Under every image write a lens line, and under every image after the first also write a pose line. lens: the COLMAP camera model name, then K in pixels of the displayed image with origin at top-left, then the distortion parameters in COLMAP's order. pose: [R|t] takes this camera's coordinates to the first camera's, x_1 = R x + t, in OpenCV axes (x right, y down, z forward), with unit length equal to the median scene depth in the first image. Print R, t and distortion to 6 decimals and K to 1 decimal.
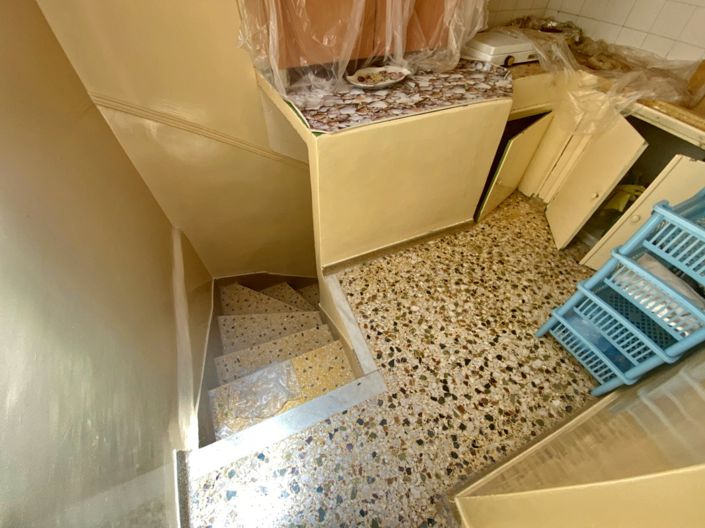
lens RADIAL K [[284.0, 0, 352.0], [0, 284.0, 267.2], [0, 0, 1]] dist [0.005812, -0.014002]
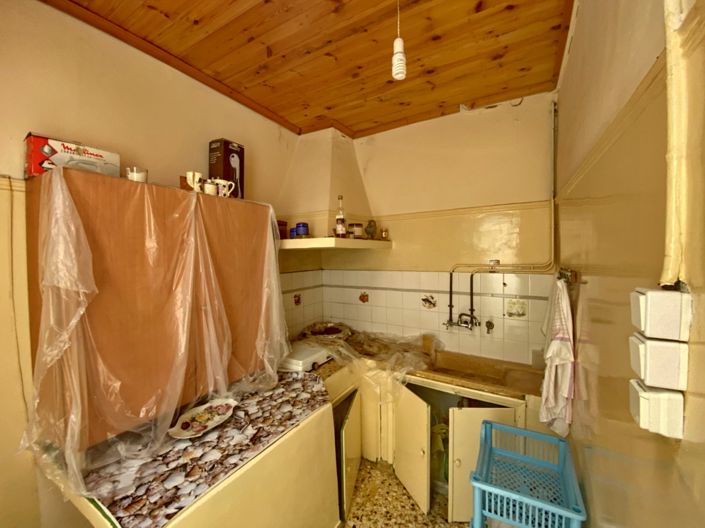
lens RADIAL K [[284.0, 0, 352.5], [0, 284.0, 260.1], [0, 0, 1]] dist [0.005812, -0.014002]
pose [[0.819491, -0.028470, 0.572384, -0.037513], [0.444630, 0.661731, -0.603670, -0.204123], [-0.361578, 0.749201, 0.554941, -0.160413]]
